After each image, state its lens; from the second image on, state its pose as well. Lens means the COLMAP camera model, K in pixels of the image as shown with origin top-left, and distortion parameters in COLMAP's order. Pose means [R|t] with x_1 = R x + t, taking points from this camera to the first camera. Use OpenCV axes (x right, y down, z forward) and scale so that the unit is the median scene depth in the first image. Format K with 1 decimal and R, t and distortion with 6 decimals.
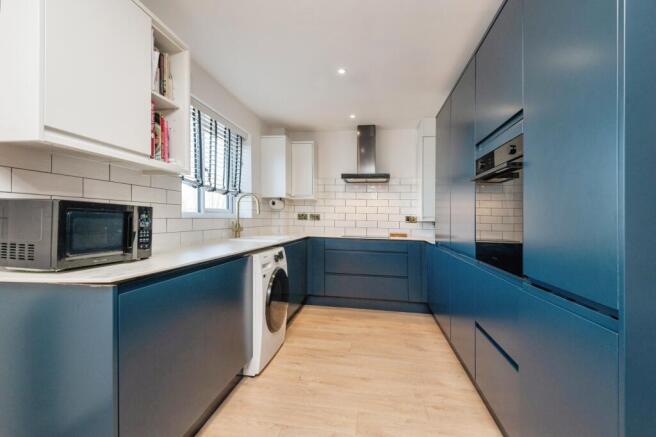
lens RADIAL K [[296.4, 0, 325.3], [0, 296.4, 207.7], [0, 0, 1]] dist [0.022185, -0.003570]
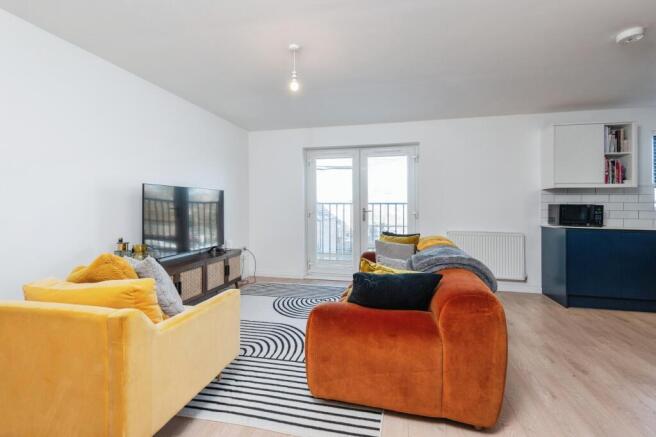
lens RADIAL K [[296.4, 0, 326.5], [0, 296.4, 214.5], [0, 0, 1]] dist [0.022185, -0.003570]
pose [[-0.067197, 0.007726, -0.997710, 1.248038], [0.028078, 0.999589, 0.005850, -0.003753], [0.997345, -0.027621, -0.067386, -0.656919]]
